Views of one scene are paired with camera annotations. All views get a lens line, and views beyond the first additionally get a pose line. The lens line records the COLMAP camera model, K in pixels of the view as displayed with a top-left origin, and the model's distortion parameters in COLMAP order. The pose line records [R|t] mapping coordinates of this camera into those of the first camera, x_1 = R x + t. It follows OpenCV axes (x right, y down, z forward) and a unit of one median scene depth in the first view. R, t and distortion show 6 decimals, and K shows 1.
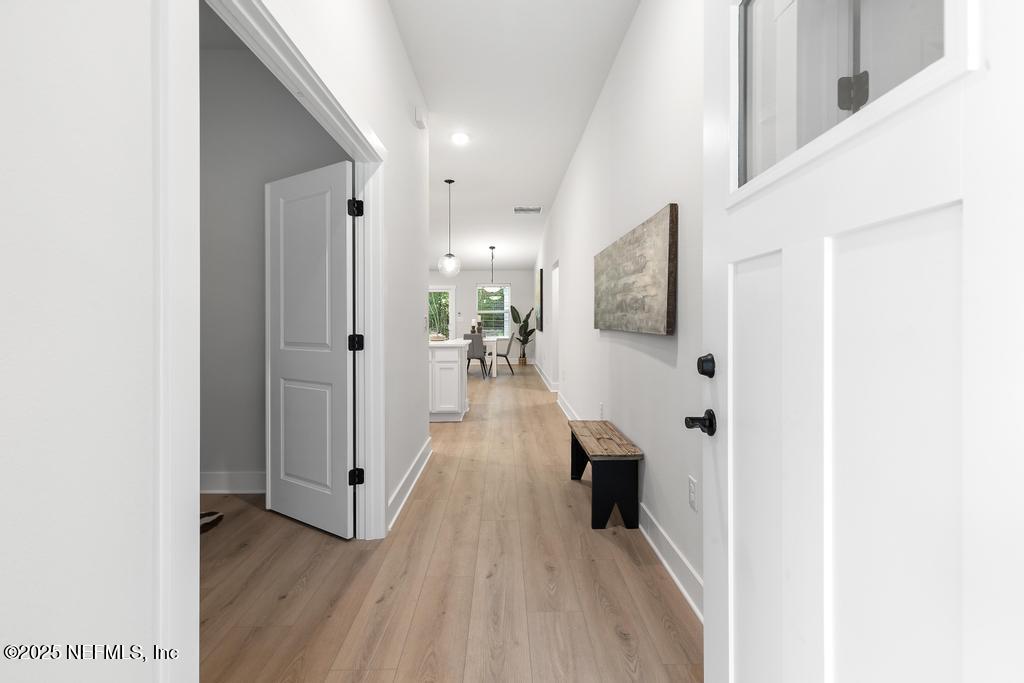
lens RADIAL K [[474.3, 0, 513.6], [0, 474.3, 320.2], [0, 0, 1]] dist [0.000649, 0.000108]
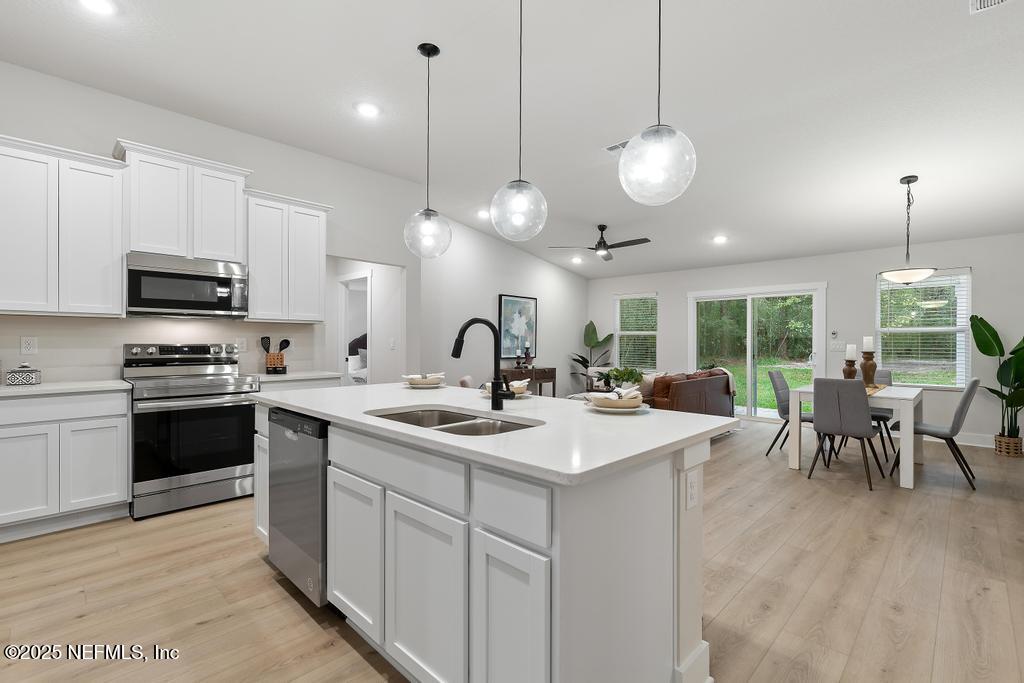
lens RADIAL K [[462.3, 0, 514.3], [0, 462.3, 343.7], [0, 0, 1]] dist [0.001829, 0.000385]
pose [[0.697547, 0.008898, -0.716484, 0.007973], [-0.008785, 0.999954, 0.003865, -0.002461], [0.716485, 0.003599, 0.697593, 0.460981]]
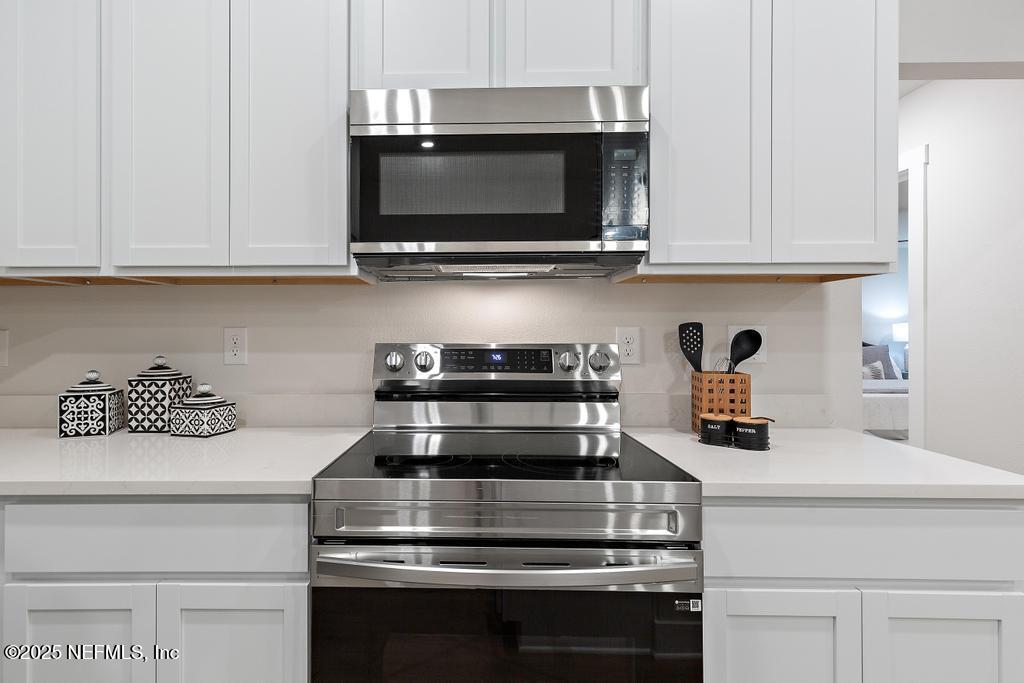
lens RADIAL K [[519.7, 0, 471.5], [0, 519.7, 343.2], [0, 0, 1]] dist [-0.000824, 0.000025]
pose [[-0.027432, 0.016926, -0.999480, -0.278762], [-0.000558, 0.999856, 0.016948, -0.001365], [0.999624, 0.001023, -0.027419, 0.526402]]
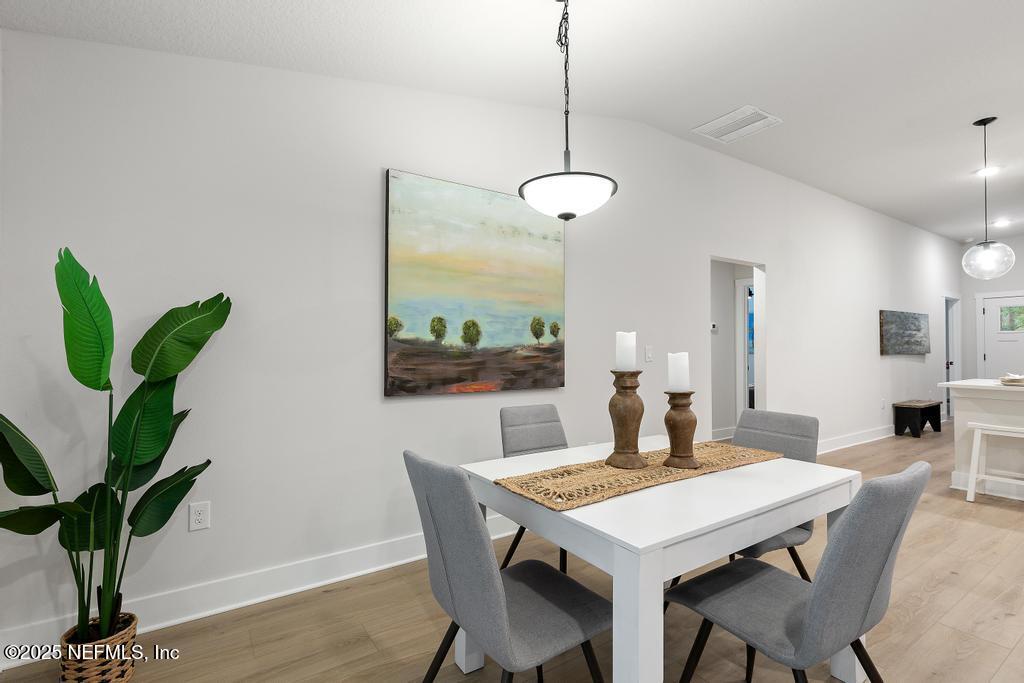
lens RADIAL K [[468.3, 0, 506.3], [0, 468.3, 338.5], [0, 0, 1]] dist [0.001804, 0.000713]
pose [[-0.528366, 0.015653, 0.848872, -0.198413], [0.003464, 0.999861, -0.016281, -0.006387], [-0.849010, -0.005662, -0.528347, 1.149074]]
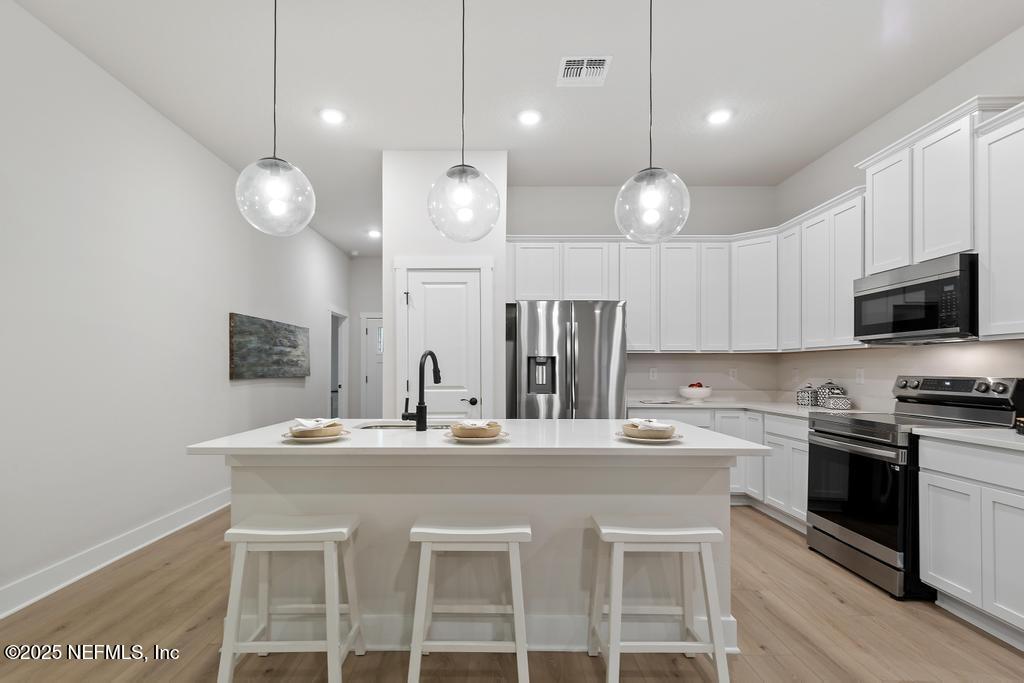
lens RADIAL K [[480.0, 0, 492.4], [0, 480.0, 366.8], [0, 0, 1]] dist [-0.000057, 0.000220]
pose [[-0.999621, 0.000084, 0.027529, -0.177251], [0.000060, 1.000000, -0.000890, -0.004125], [-0.027529, -0.000888, -0.999621, 0.815080]]
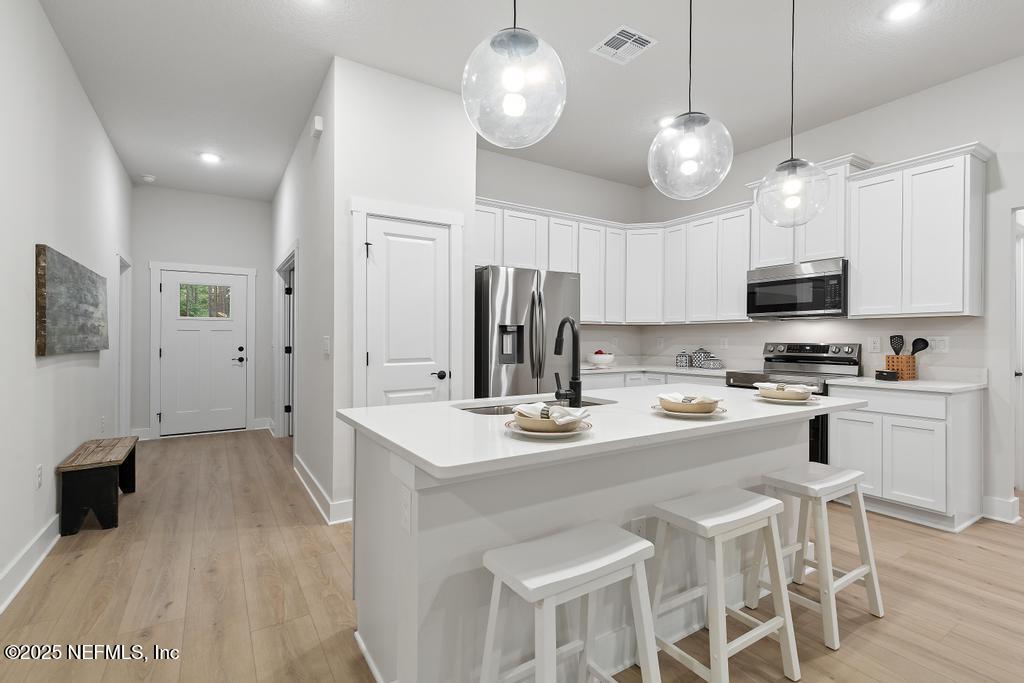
lens RADIAL K [[468.3, 0, 506.3], [0, 468.3, 338.5], [0, 0, 1]] dist [0.001804, 0.000713]
pose [[-0.856143, 0.001029, -0.516738, -0.014588], [-0.000680, 0.999995, 0.003119, -0.003615], [0.516739, 0.003022, -0.856138, 0.735230]]
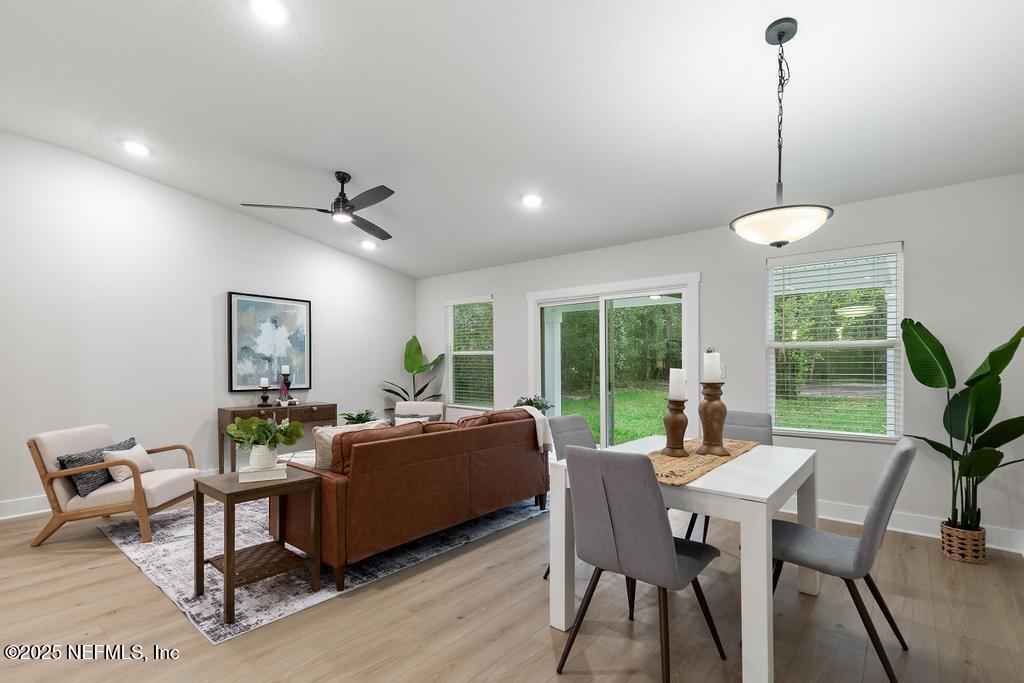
lens RADIAL K [[474.0, 0, 515.3], [0, 474.0, 367.0], [0, 0, 1]] dist [0.002778, 0.000577]
pose [[0.756140, 0.005275, -0.654389, 0.004884], [-0.005940, 0.999982, 0.001197, -0.003253], [0.654383, 0.002982, 0.756157, 0.780750]]
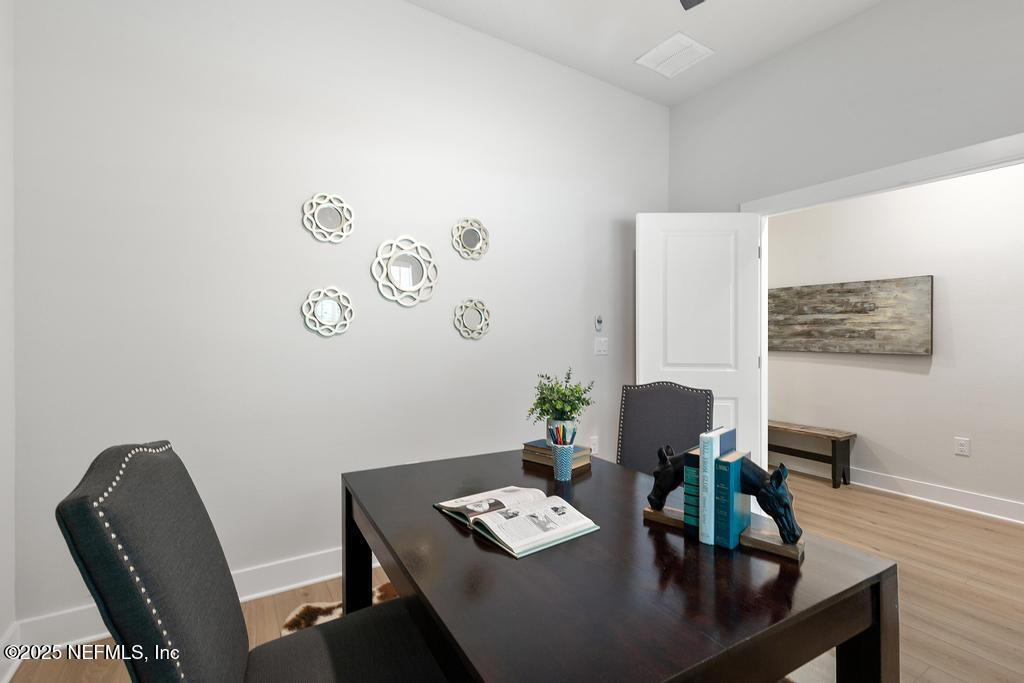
lens RADIAL K [[462.3, 0, 514.3], [0, 462.3, 343.7], [0, 0, 1]] dist [0.001829, 0.000385]
pose [[0.872158, 0.000107, 0.489224, -0.365820], [-0.003212, 0.999980, 0.005508, -0.001986], [-0.489214, -0.006376, 0.872141, 0.067279]]
